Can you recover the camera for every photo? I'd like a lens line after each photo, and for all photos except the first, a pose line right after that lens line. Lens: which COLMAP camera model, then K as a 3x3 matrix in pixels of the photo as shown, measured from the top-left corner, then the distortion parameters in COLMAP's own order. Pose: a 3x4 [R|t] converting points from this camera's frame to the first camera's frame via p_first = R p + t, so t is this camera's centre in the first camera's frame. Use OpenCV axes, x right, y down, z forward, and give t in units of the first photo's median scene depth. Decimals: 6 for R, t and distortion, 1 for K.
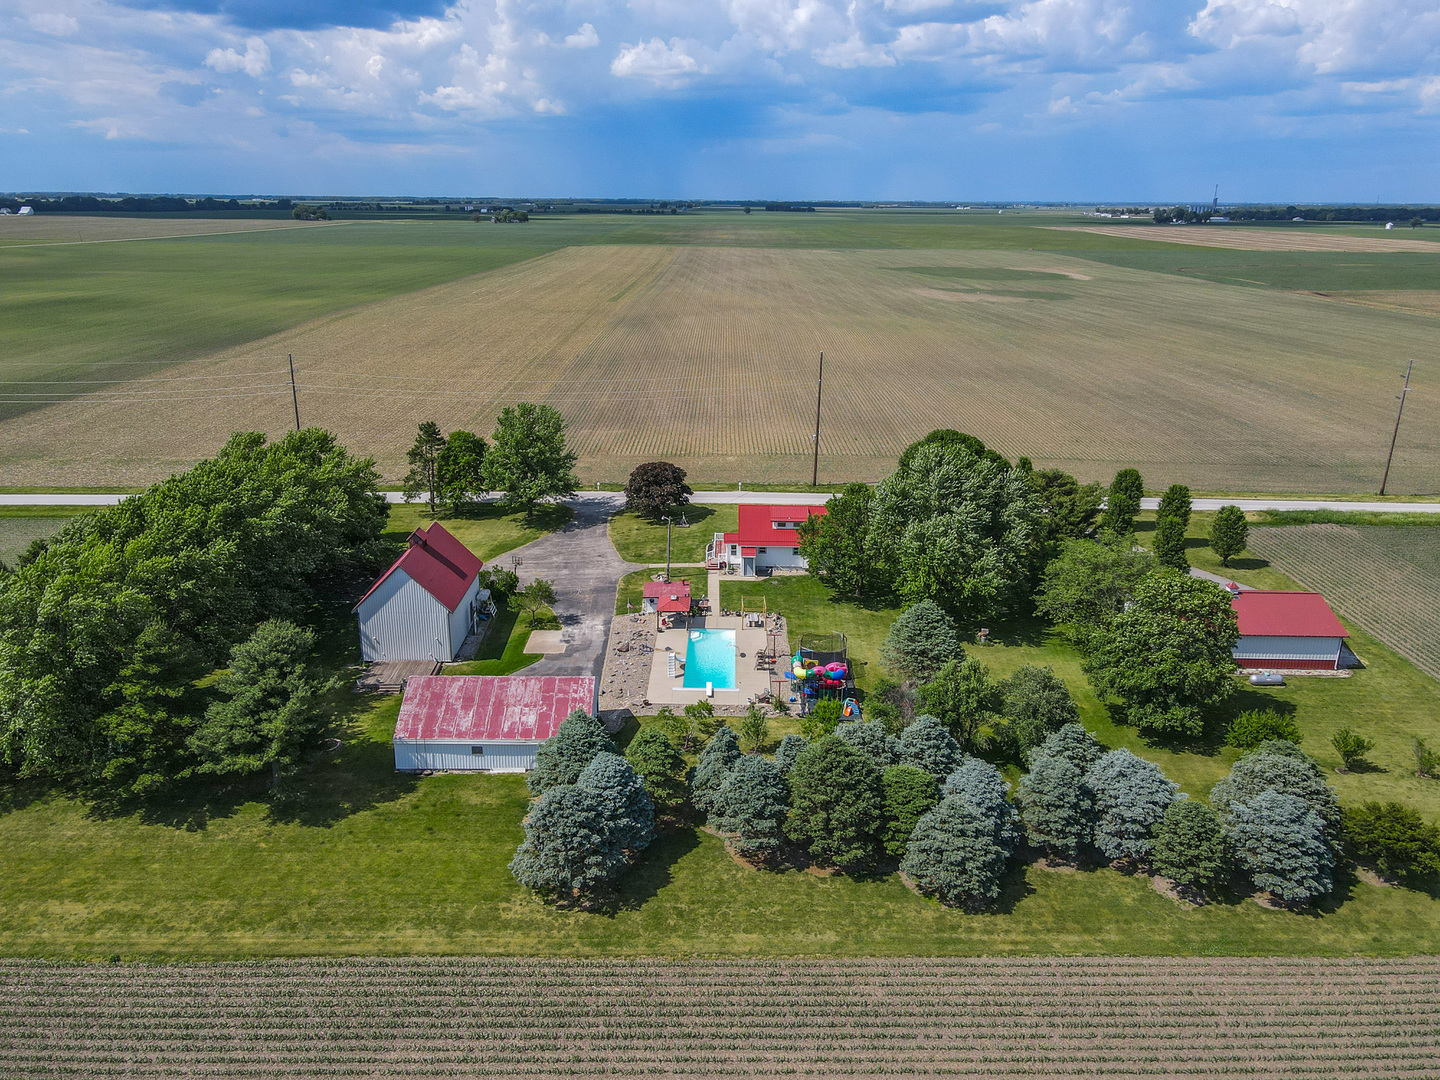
lens RADIAL K [[1057.6, 0, 718.0], [0, 1057.6, 531.8], [0, 0, 1]] dist [-0.001483, 0.024451]
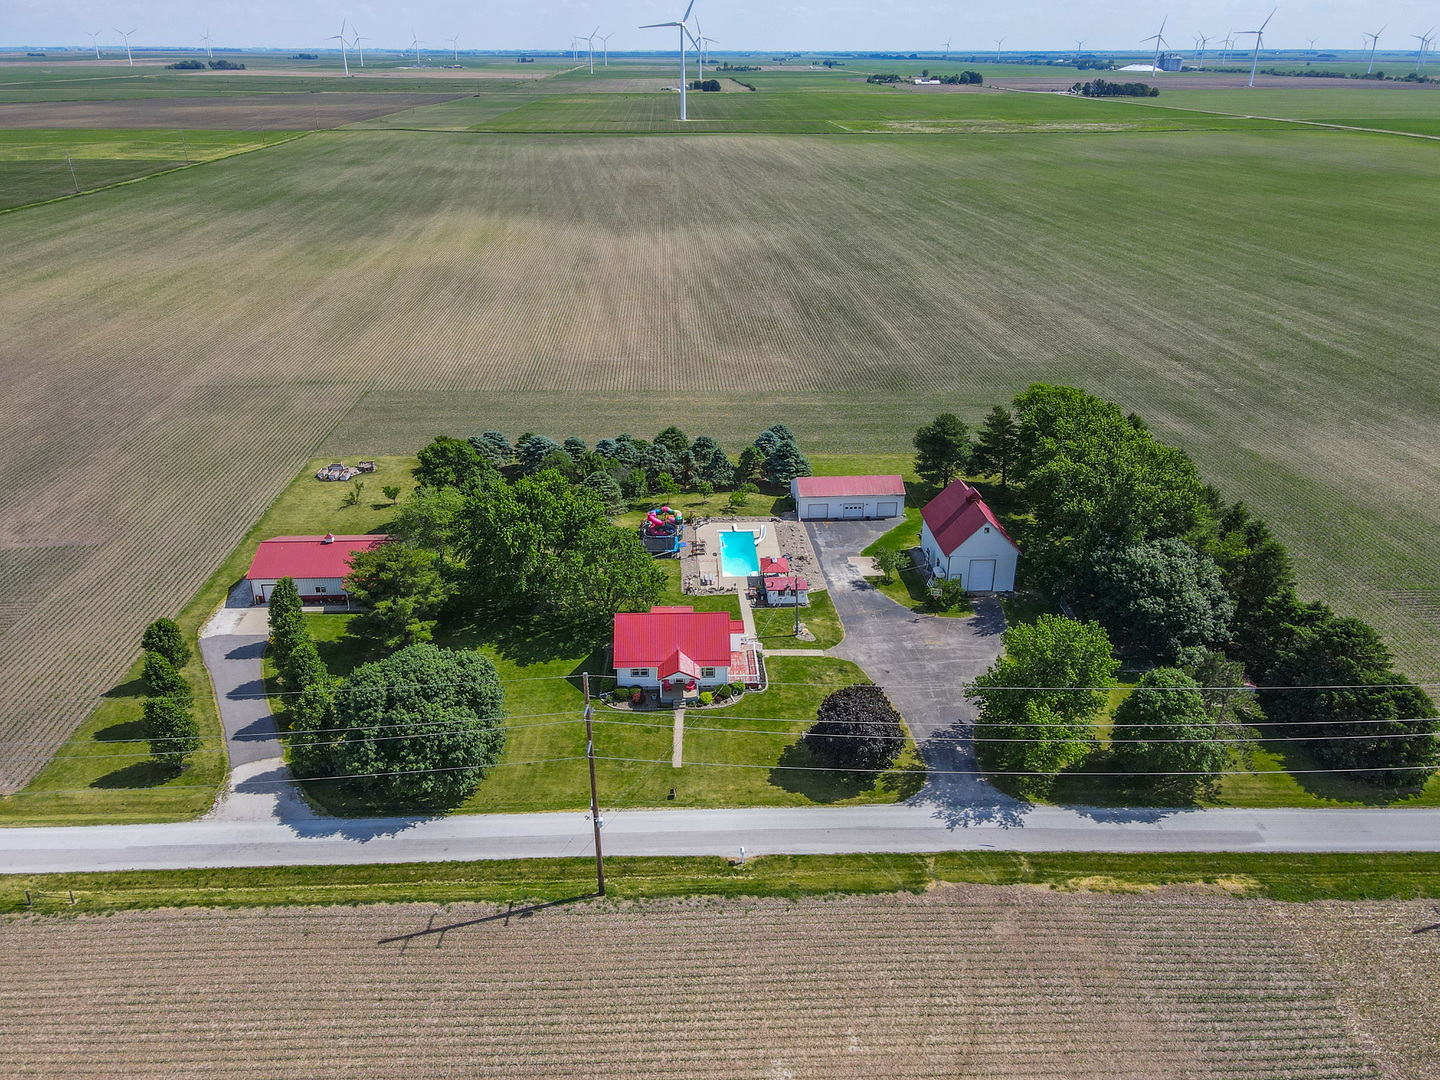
lens RADIAL K [[1057.6, 0, 718.0], [0, 1057.6, 531.8], [0, 0, 1]] dist [-0.001483, 0.024451]
pose [[-0.998654, 0.018693, -0.048372, 0.081599], [-0.018725, 0.739864, 0.672496, -0.787457], [0.048360, 0.672497, -0.738518, 1.899098]]
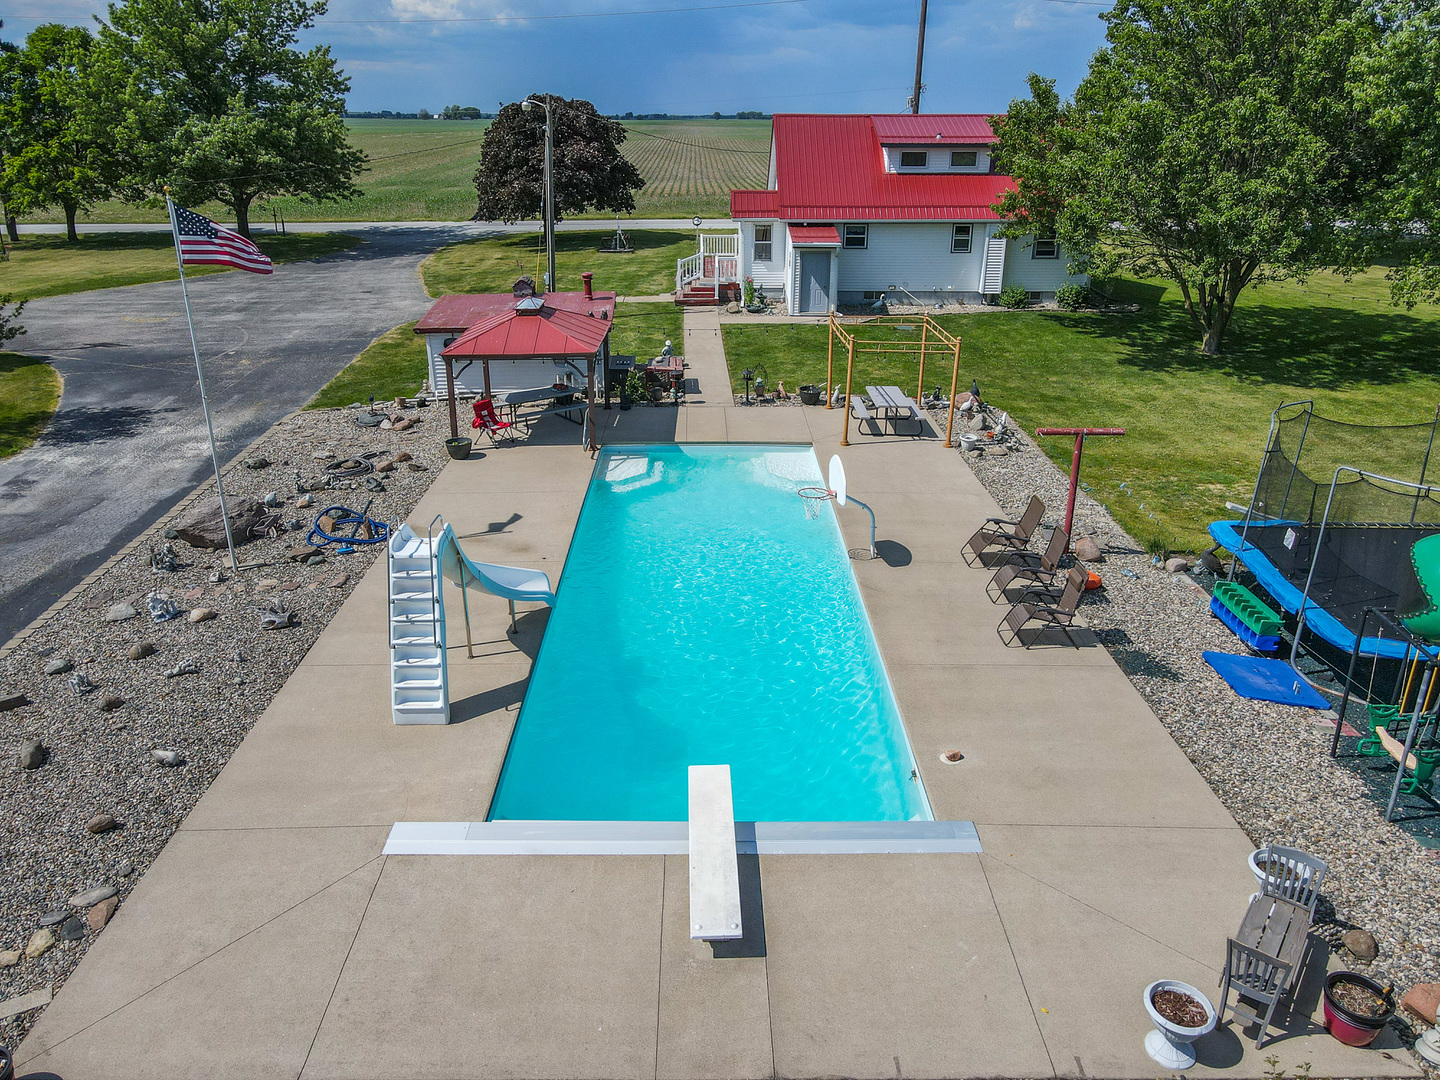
lens RADIAL K [[1057.6, 0, 718.0], [0, 1057.6, 531.8], [0, 0, 1]] dist [-0.001483, 0.024451]
pose [[0.999606, -0.014951, 0.023741, -0.008804], [0.013324, 0.997645, 0.067287, 0.096275], [-0.024691, -0.066944, 0.997451, 0.789460]]
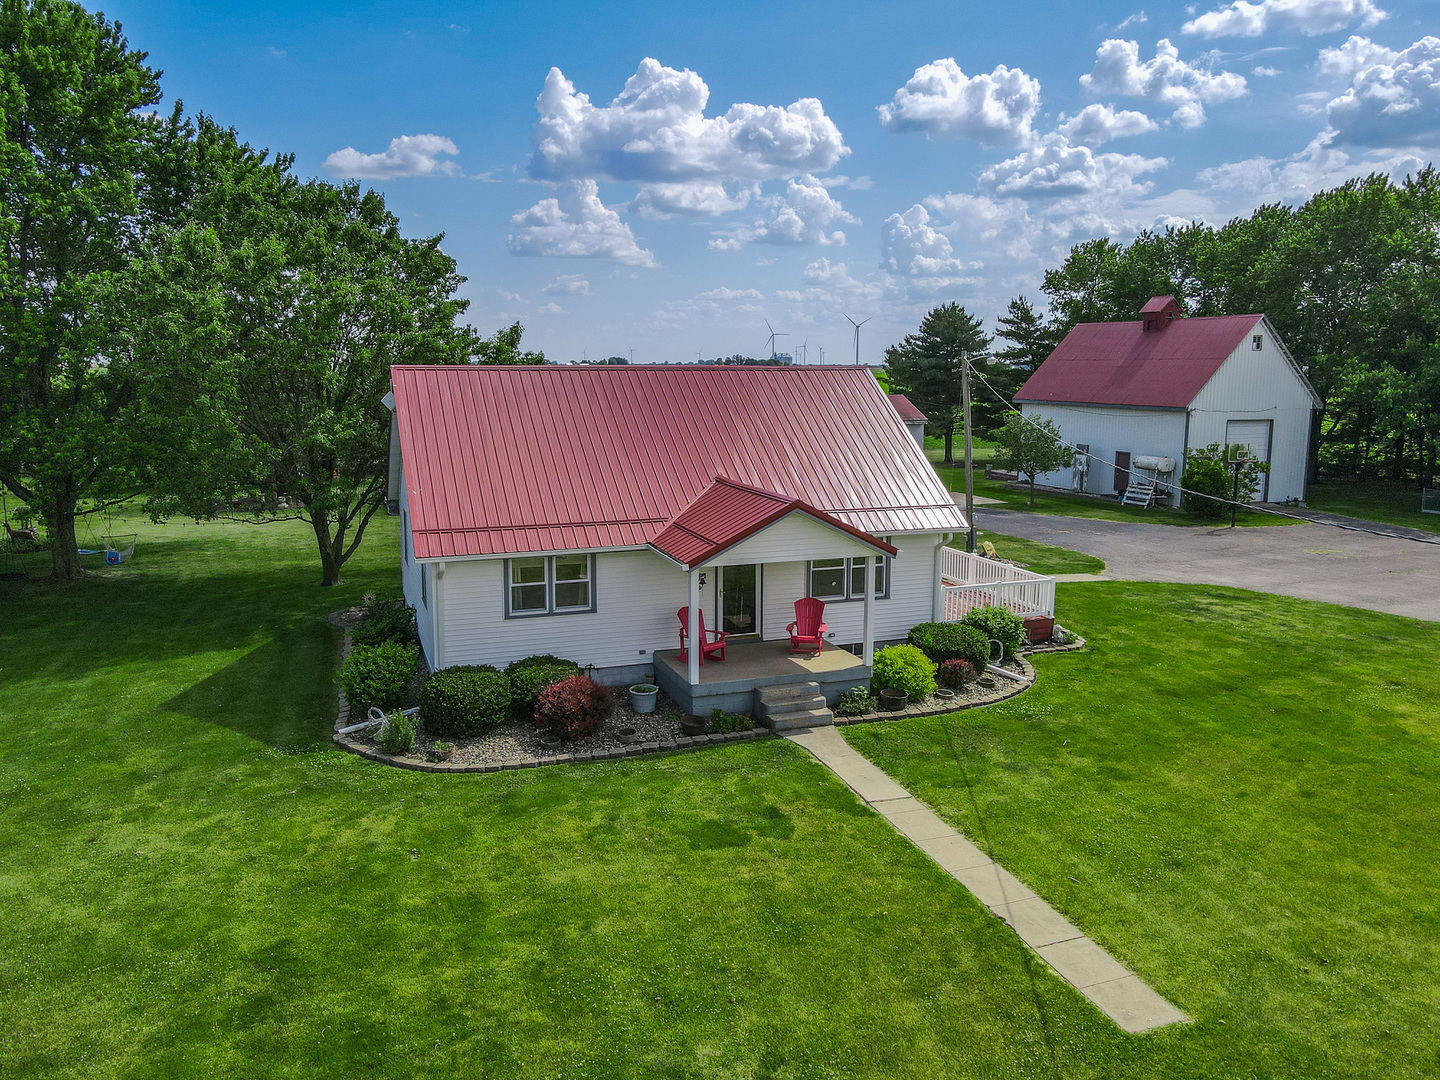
lens RADIAL K [[1057.6, 0, 718.0], [0, 1057.6, 531.8], [0, 0, 1]] dist [-0.001483, 0.024451]
pose [[-0.929662, 0.049803, -0.365032, 0.152720], [-0.118760, 0.897418, 0.424896, -0.099973], [0.348748, 0.438361, -0.828381, 1.405712]]
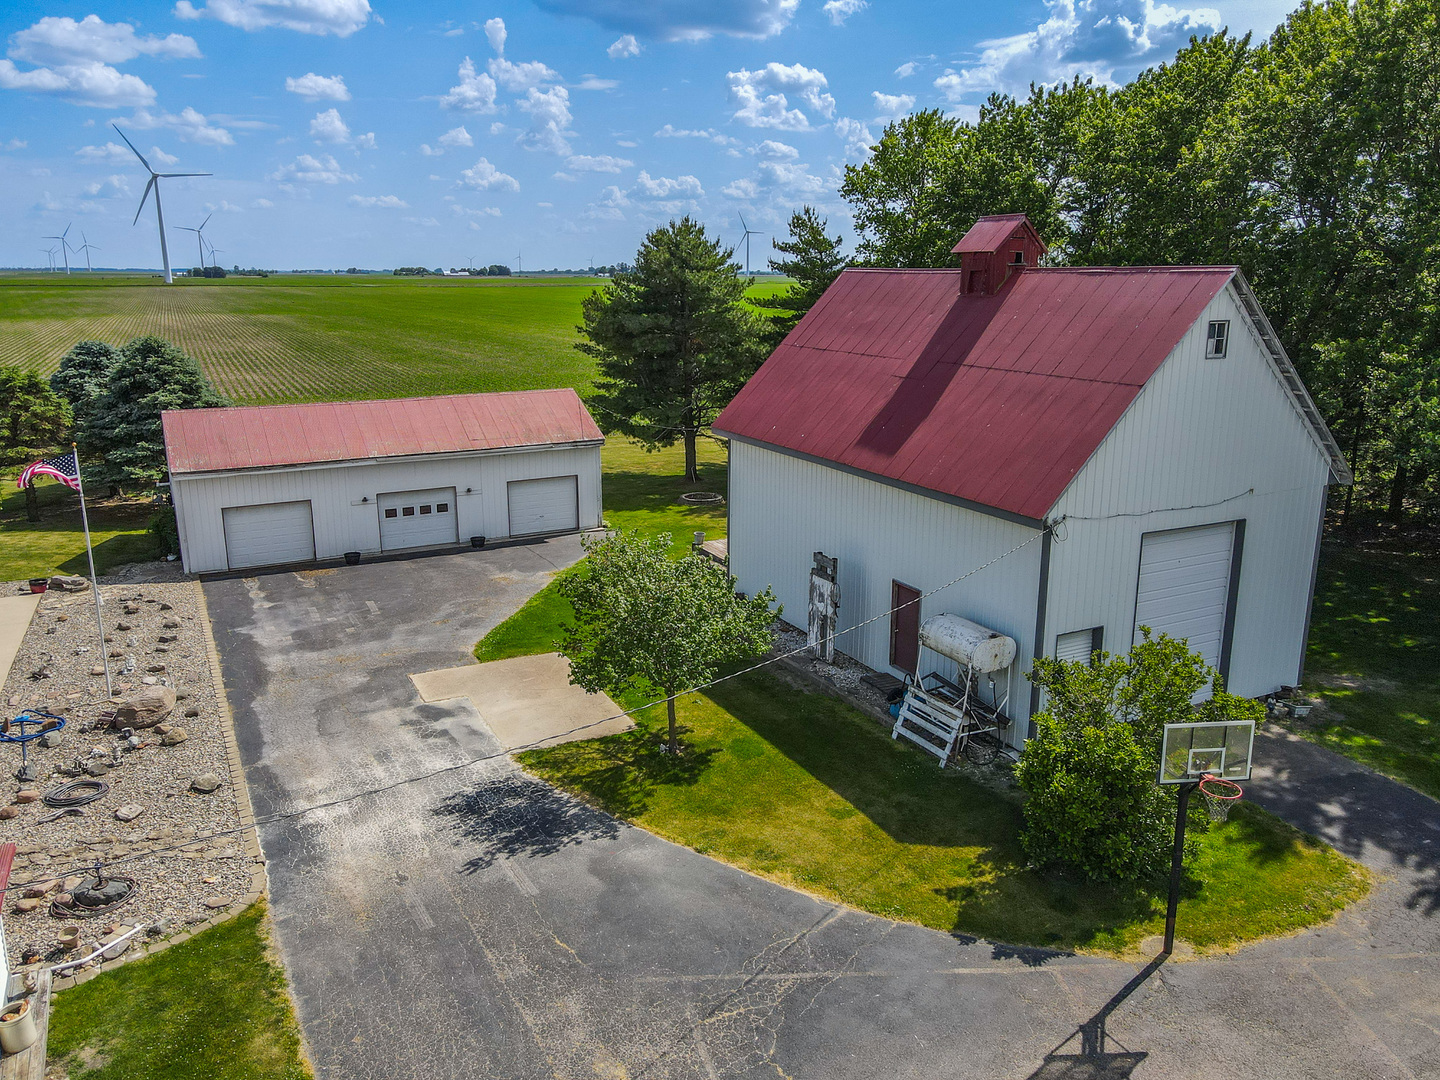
lens RADIAL K [[1045.1, 0, 720.0], [0, 1045.1, 540.0], [0, 0, 1]] dist [0.000942, 0.000918]
pose [[-0.889871, 0.109794, -0.442803, -0.100217], [-0.141296, 0.856554, 0.496337, -0.049199], [0.433780, 0.504242, -0.746709, 1.162759]]
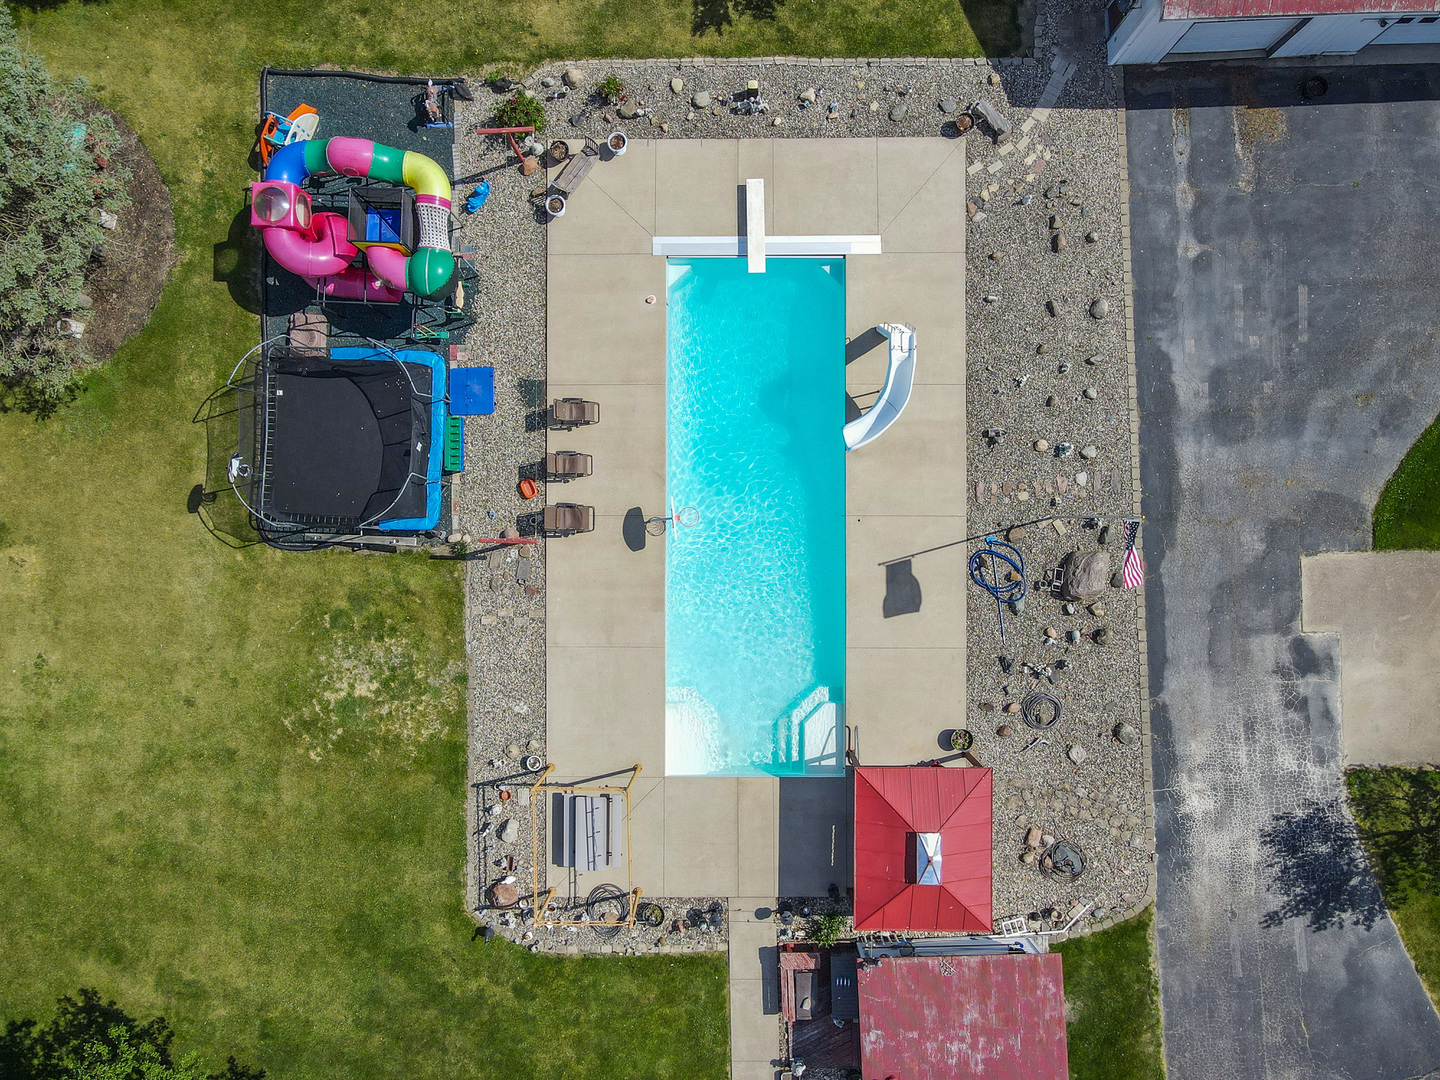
lens RADIAL K [[1045.1, 0, 720.0], [0, 1045.1, 540.0], [0, 0, 1]] dist [0.000942, 0.000918]
pose [[-0.999635, 0.019332, 0.018871, -0.003264], [0.011783, -0.316576, 0.948494, -0.132621], [0.024311, 0.948370, 0.316233, 0.875923]]
